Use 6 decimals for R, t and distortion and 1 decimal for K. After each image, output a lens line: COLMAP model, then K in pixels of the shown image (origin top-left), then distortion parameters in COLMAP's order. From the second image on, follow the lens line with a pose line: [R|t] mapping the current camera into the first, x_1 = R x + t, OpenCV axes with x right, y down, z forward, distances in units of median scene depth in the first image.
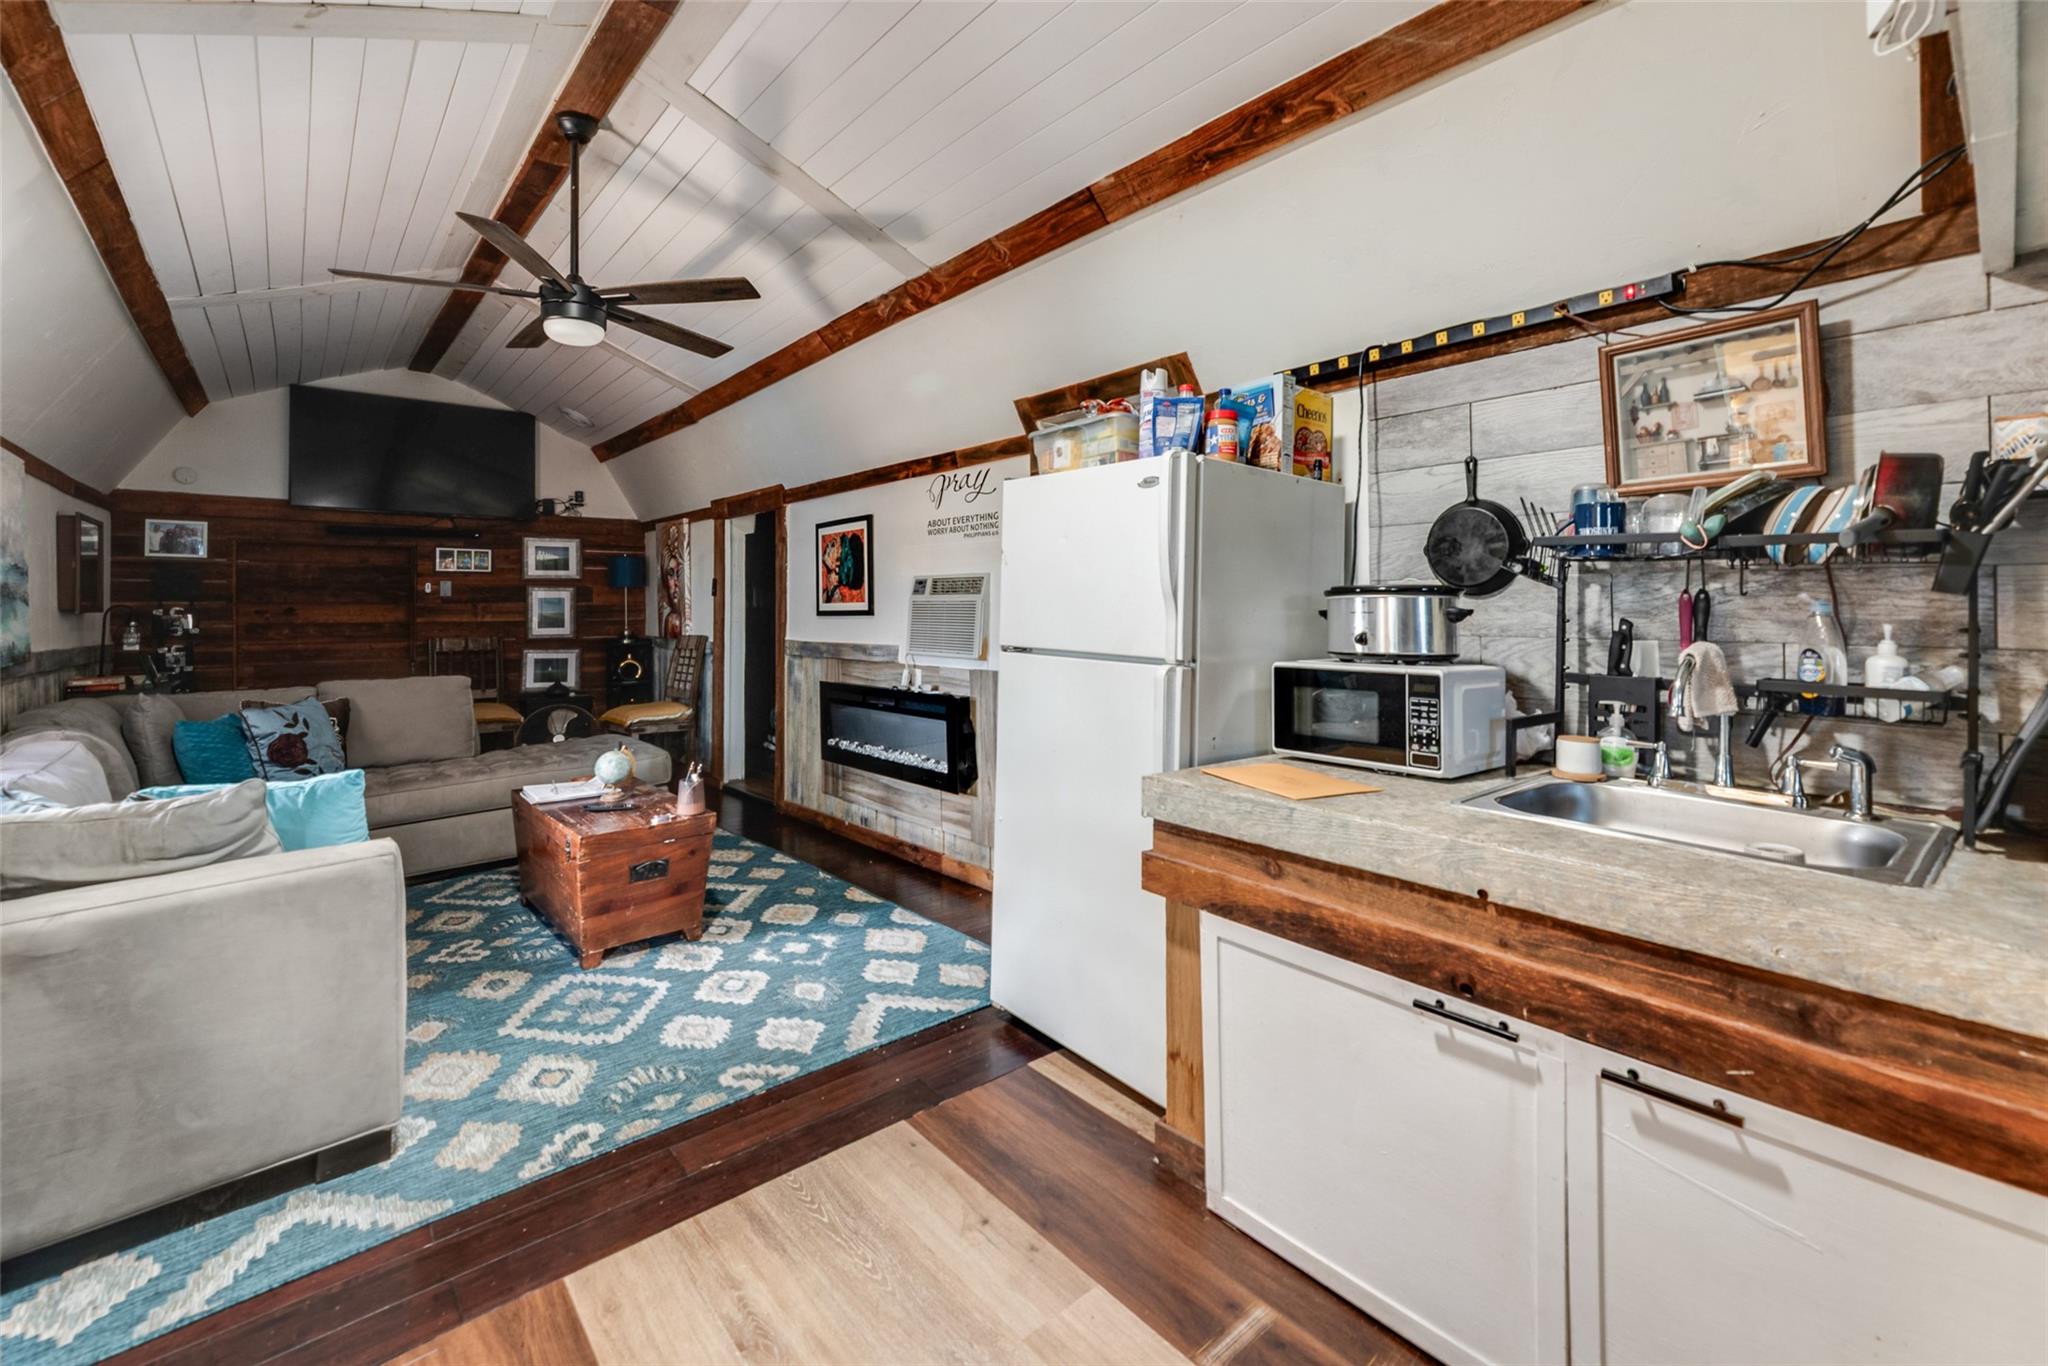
lens RADIAL K [[847.1, 0, 1031.8], [0, 847.1, 603.3], [0, 0, 1]] dist [0.000456, 0.000071]
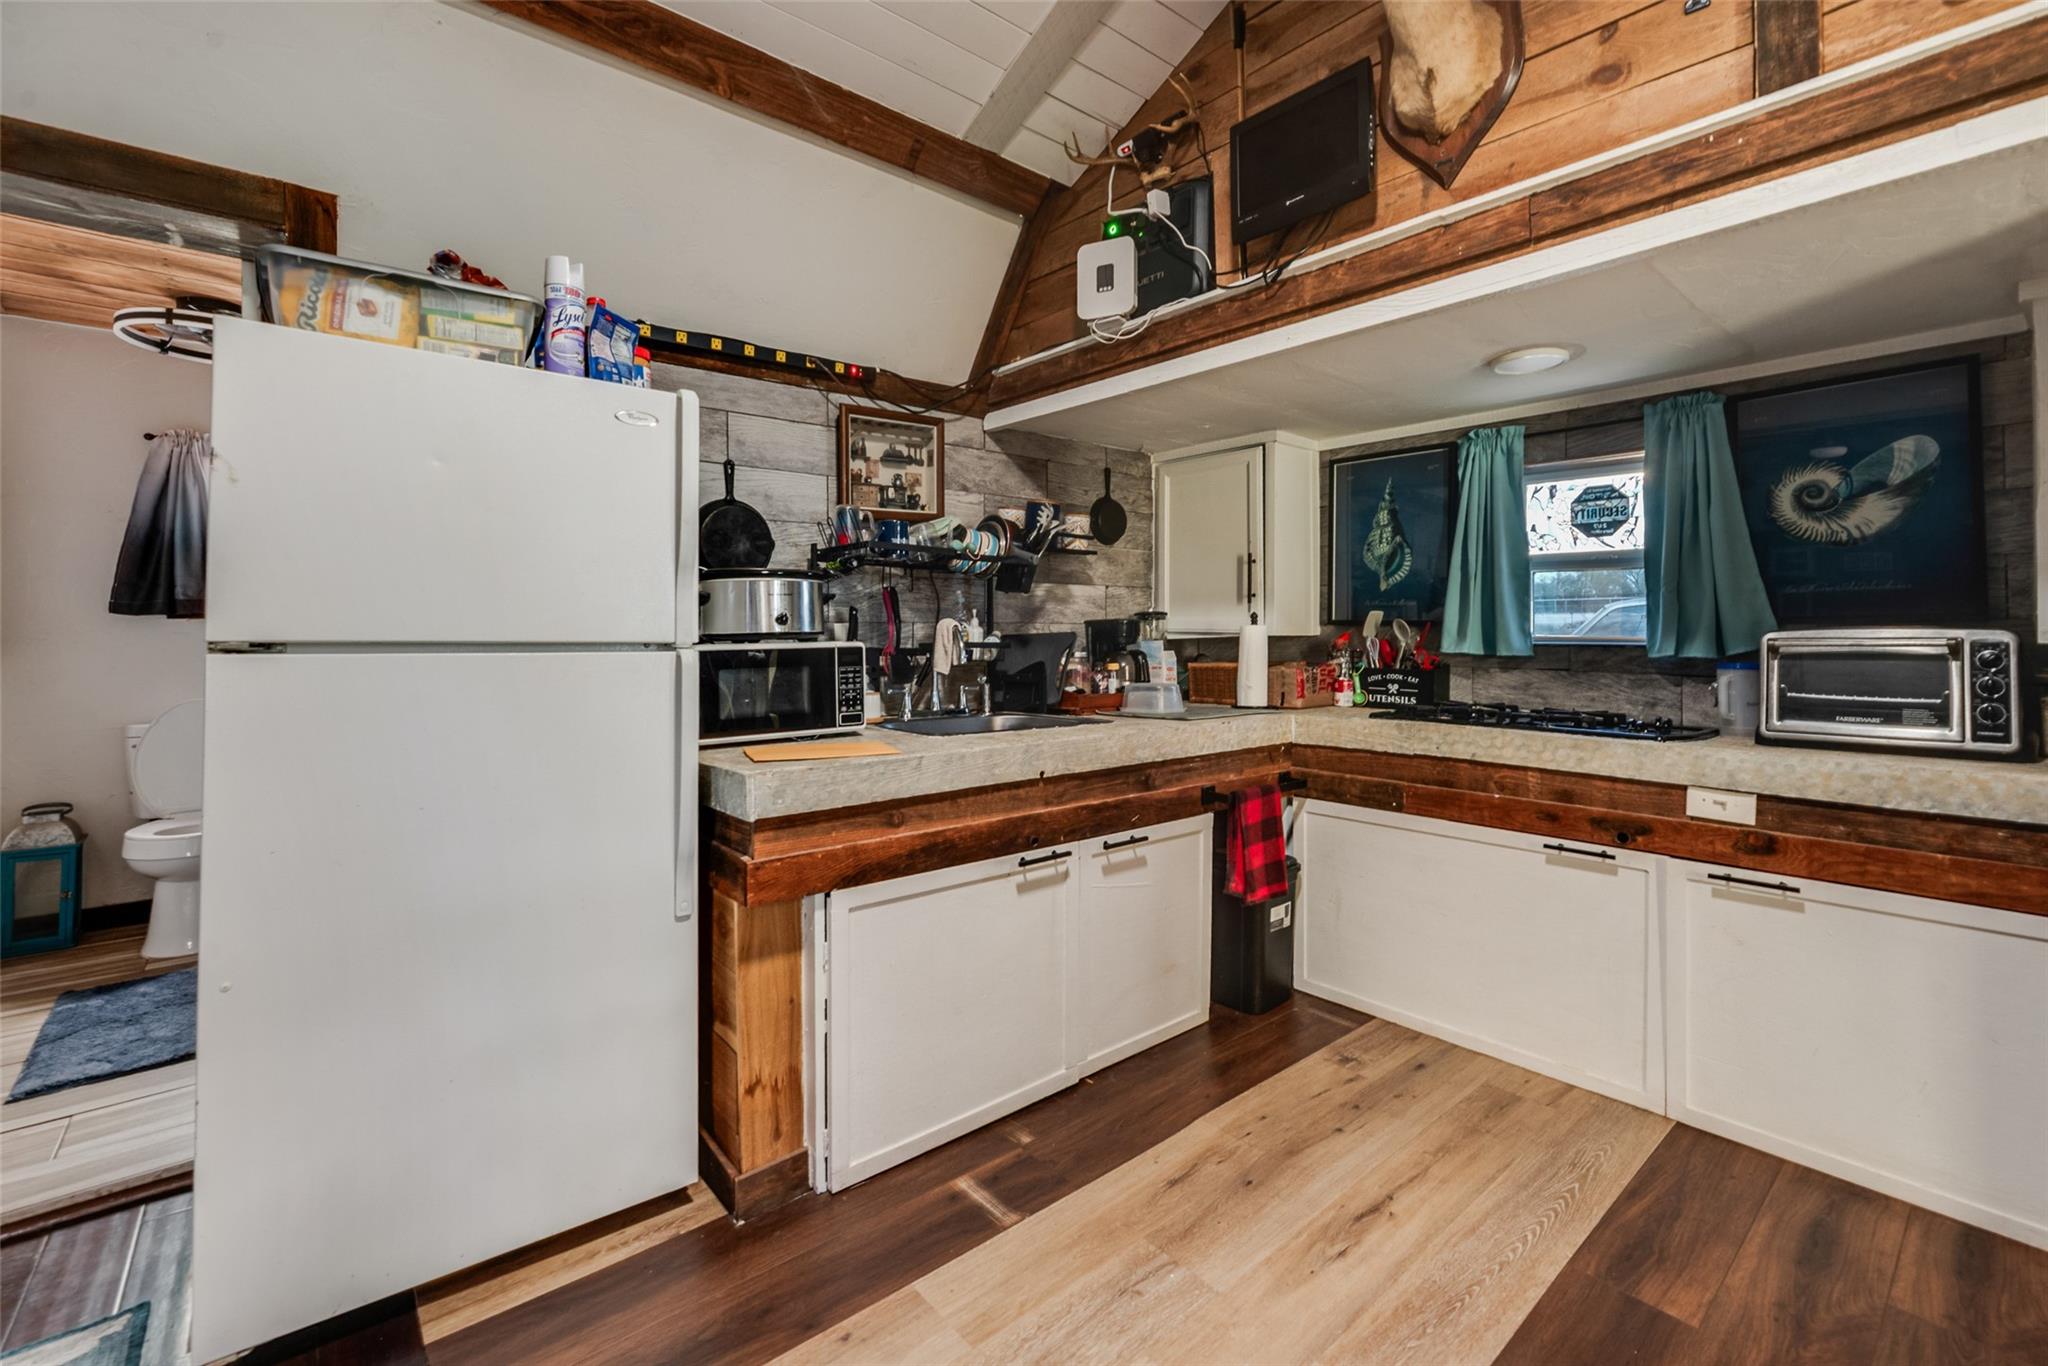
lens RADIAL K [[891.2, 0, 1026.5], [0, 891.2, 632.1], [0, 0, 1]] dist [0.000345, 0.000054]
pose [[0.019257, 0.000969, 0.999814, -0.664463], [0.000602, 0.999999, -0.000981, 0.054800], [-0.999814, 0.000621, 0.019257, 0.617063]]
